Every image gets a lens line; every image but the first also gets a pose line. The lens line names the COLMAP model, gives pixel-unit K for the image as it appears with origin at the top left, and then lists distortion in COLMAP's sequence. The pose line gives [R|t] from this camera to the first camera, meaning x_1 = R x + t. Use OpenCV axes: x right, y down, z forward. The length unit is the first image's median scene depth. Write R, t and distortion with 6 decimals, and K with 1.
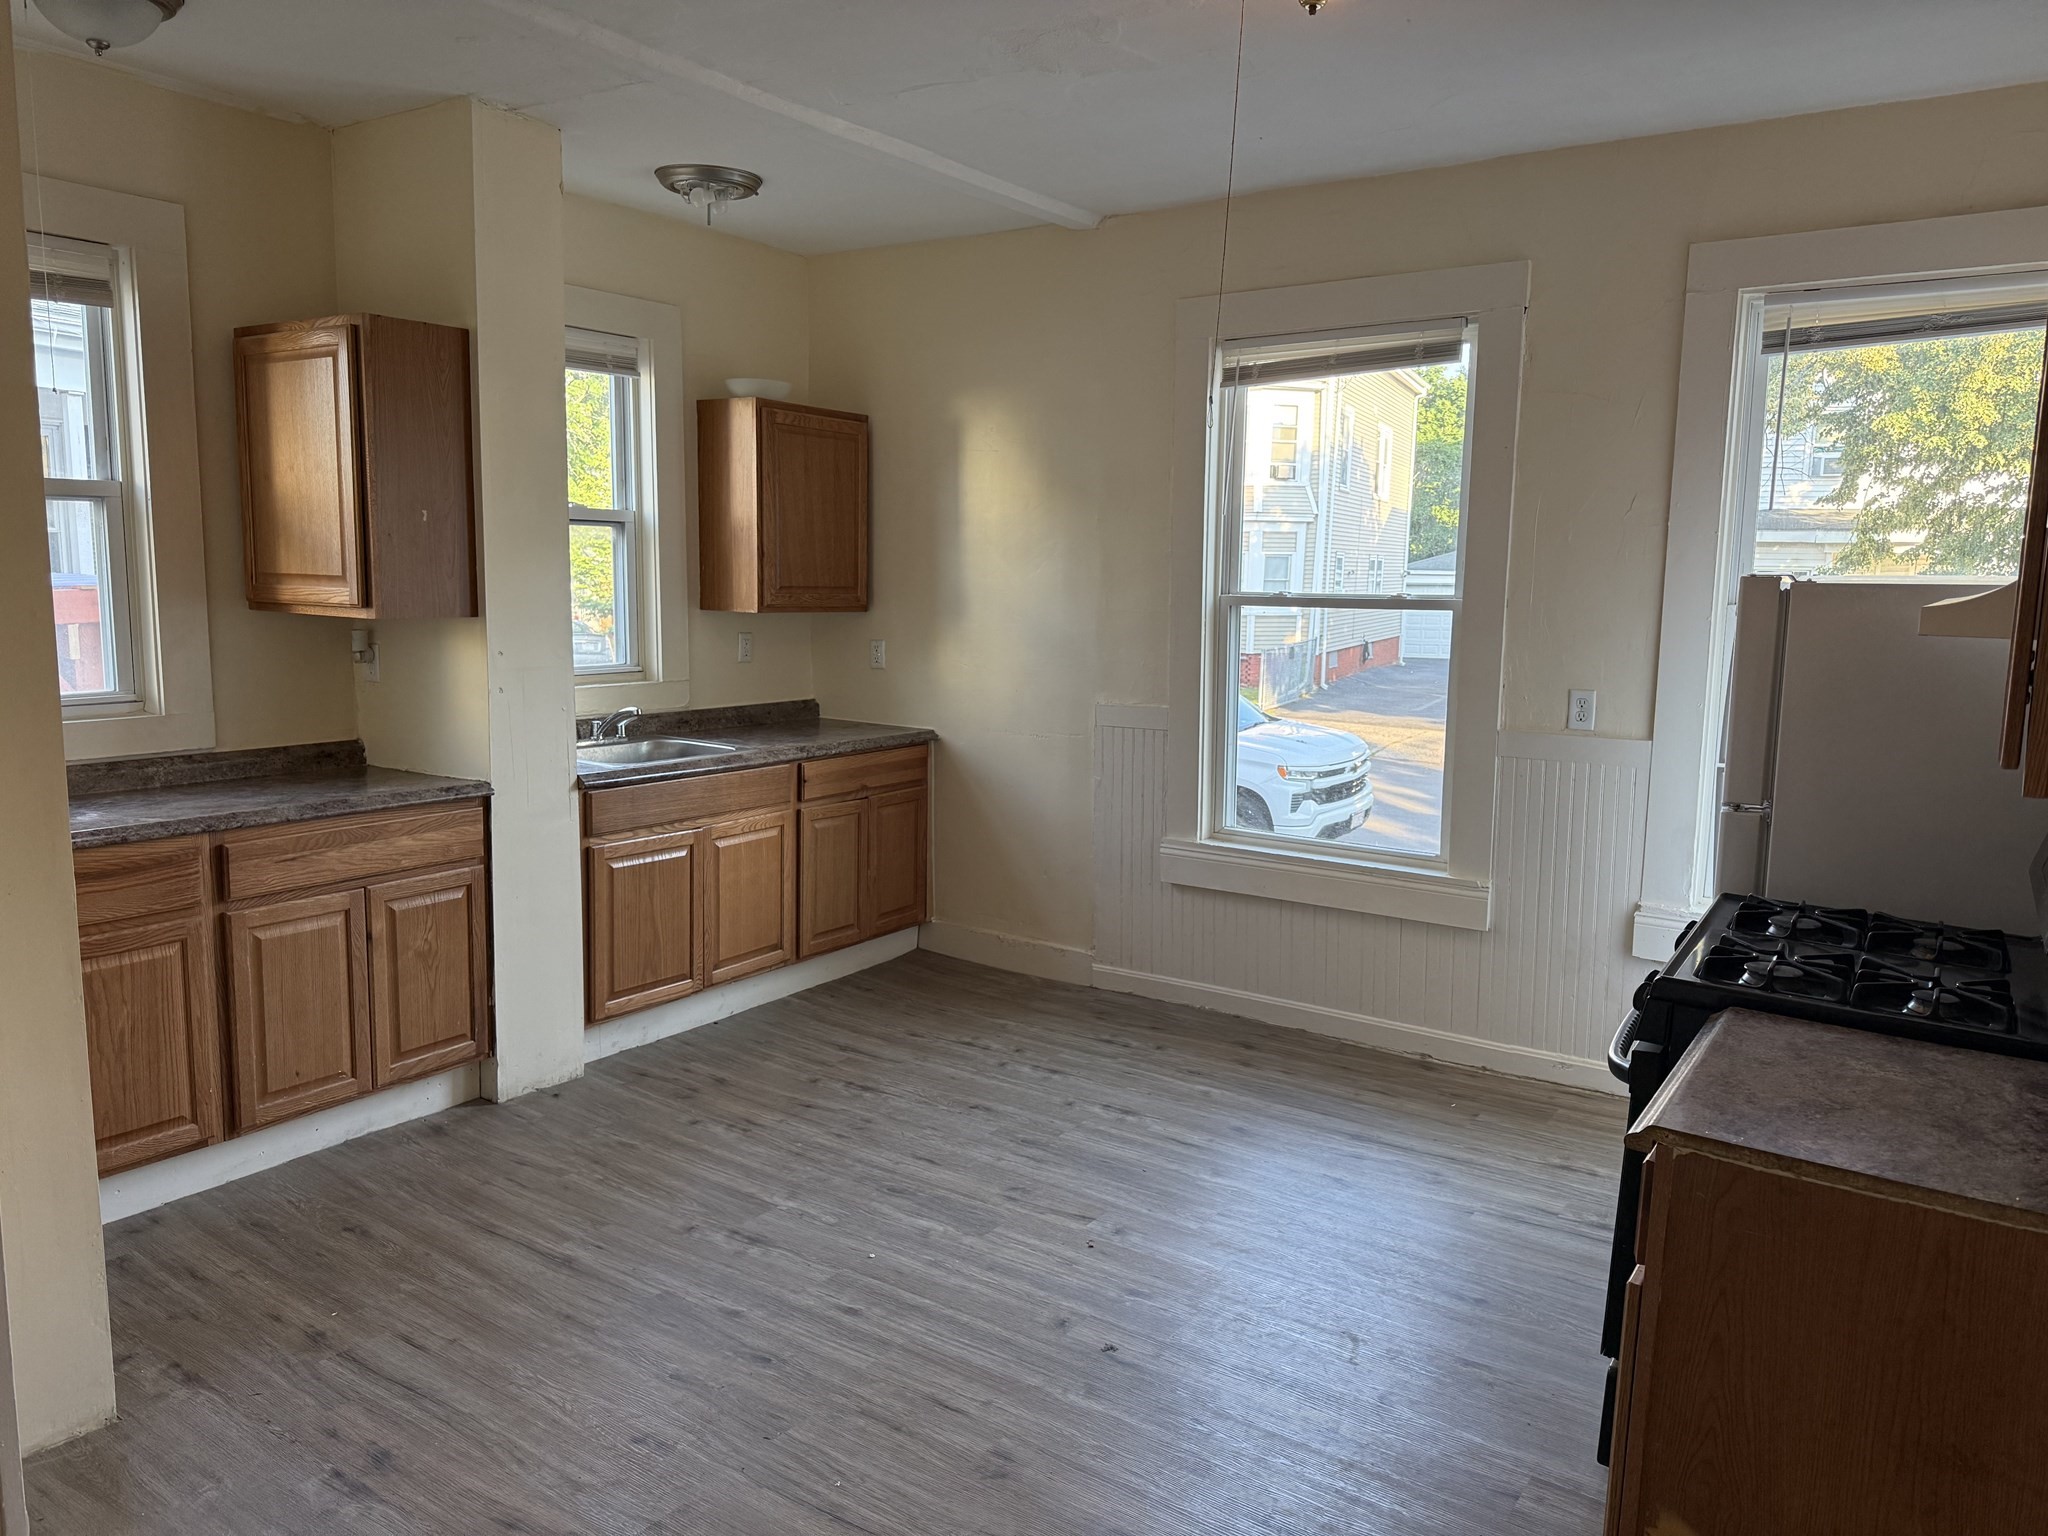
lens RADIAL K [[1444.3, 0, 1023.5], [0, 1444.3, 755.8], [0, 0, 1]] dist [0.089640, -0.123154]
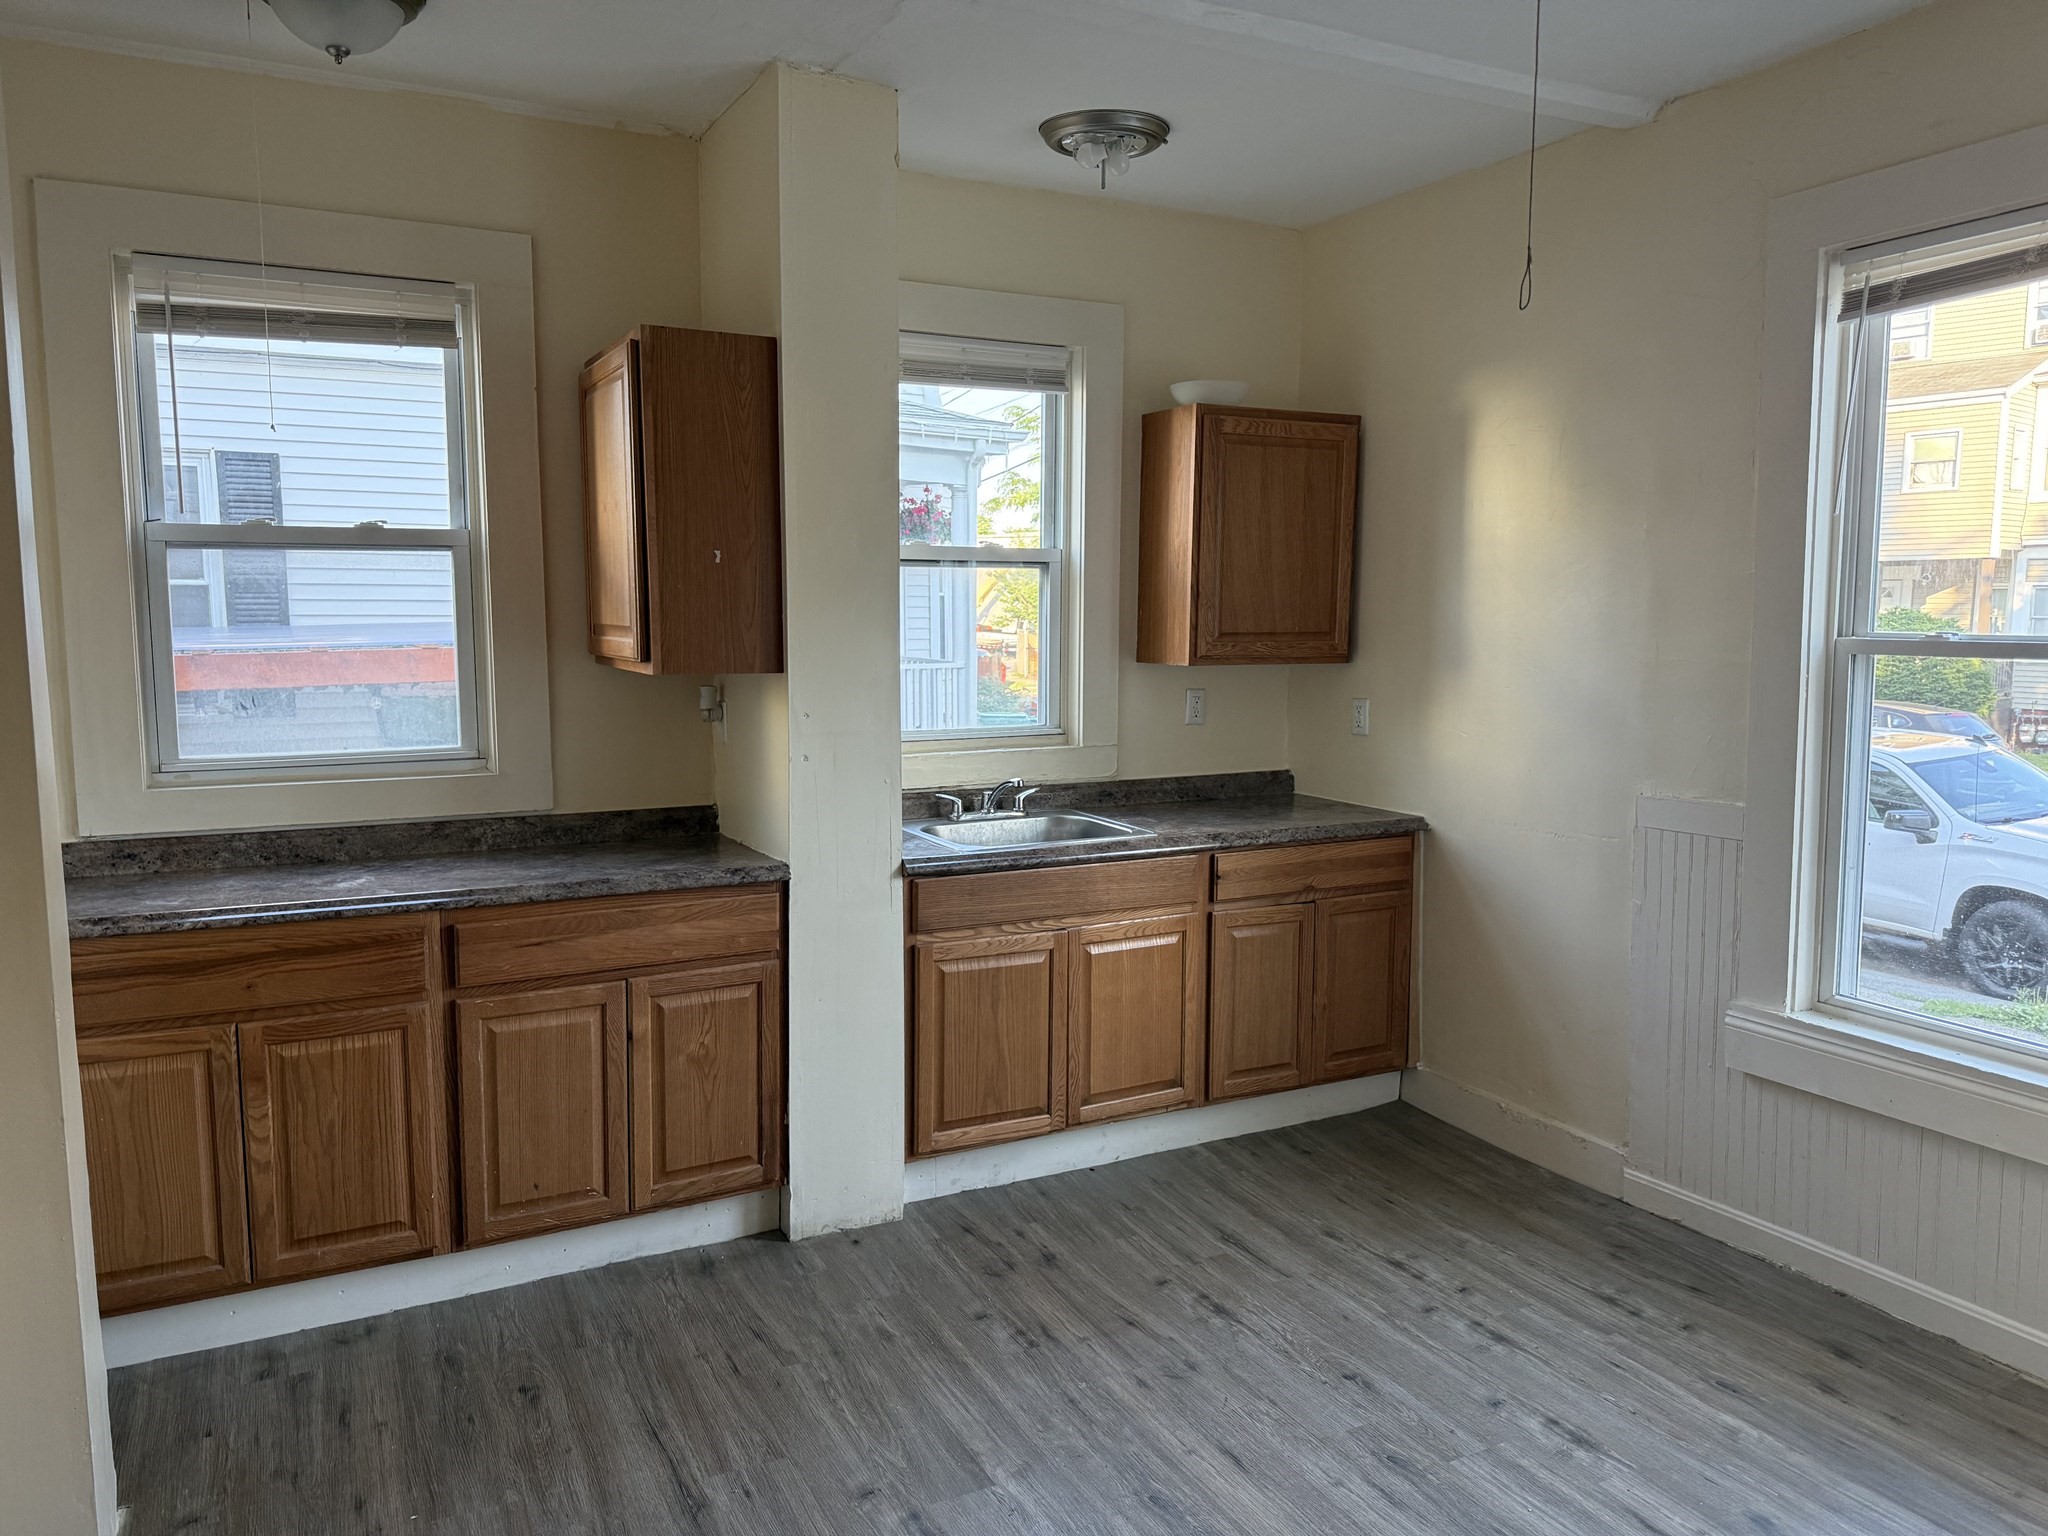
lens RADIAL K [[1444.3, 0, 1023.5], [0, 1444.3, 755.8], [0, 0, 1]] dist [0.089640, -0.123154]
pose [[0.882304, 0.030774, -0.469673, 0.140200], [-0.045702, 0.998746, -0.020414, -0.031350], [0.468456, 0.039477, 0.882604, 0.279646]]
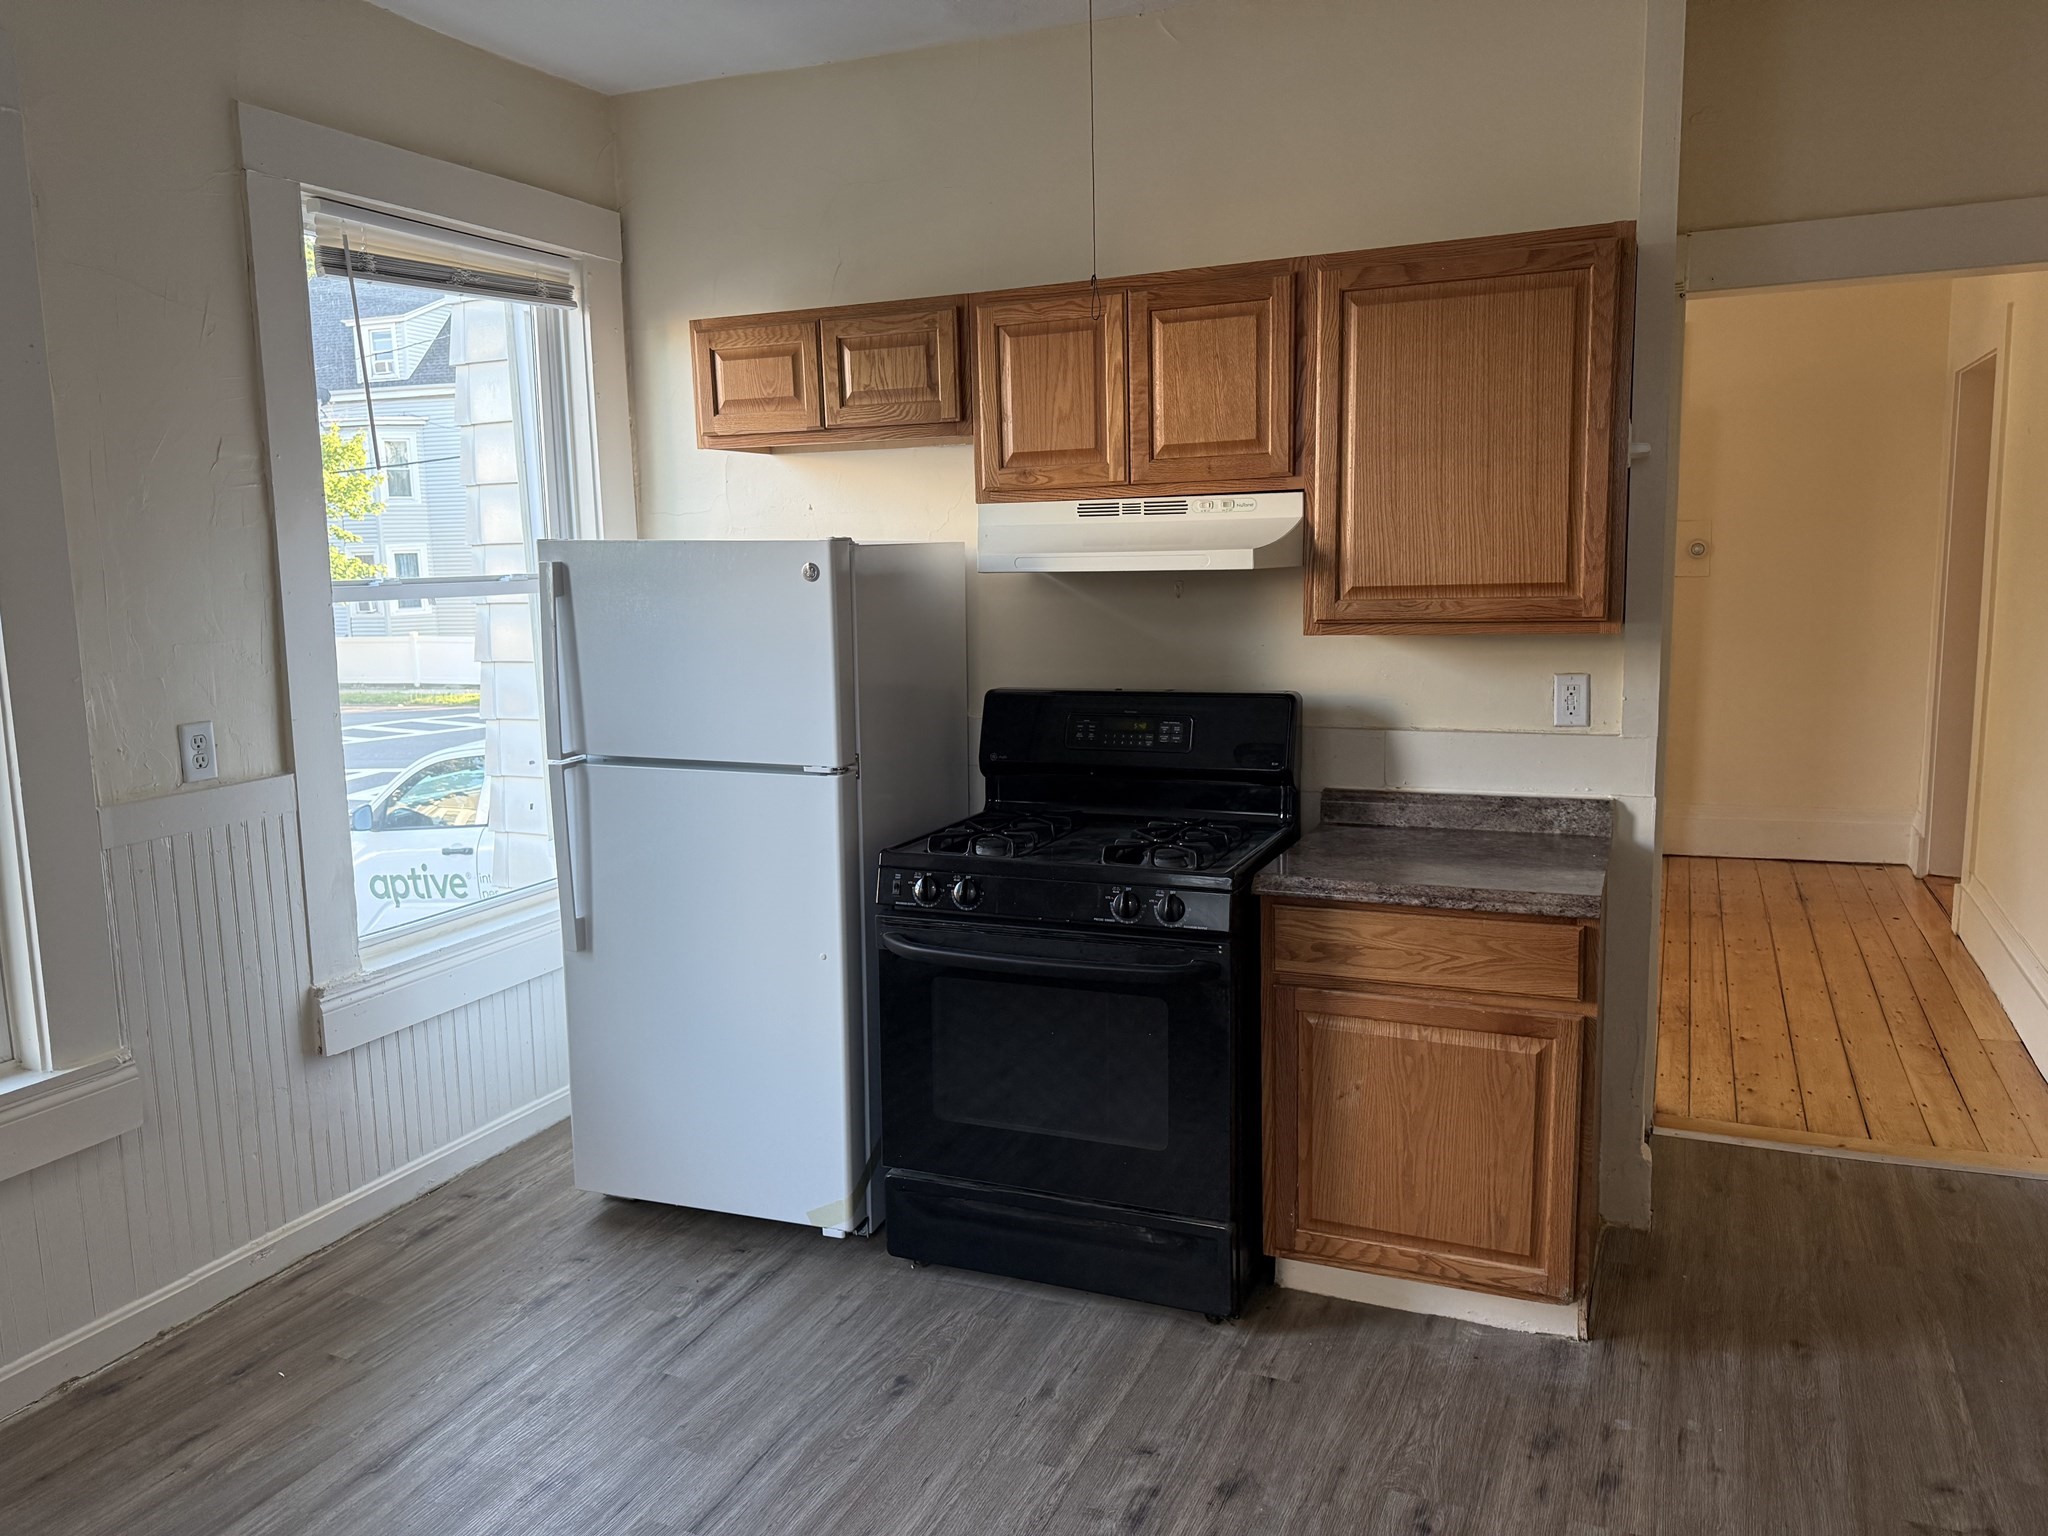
lens RADIAL K [[1444.3, 0, 1023.5], [0, 1444.3, 755.8], [0, 0, 1]] dist [0.089640, -0.123154]
pose [[-0.178471, -0.151283, 0.972246, -0.338748], [0.150558, 0.972275, 0.178925, -0.090251], [-0.972358, 0.178312, -0.150746, 0.696908]]
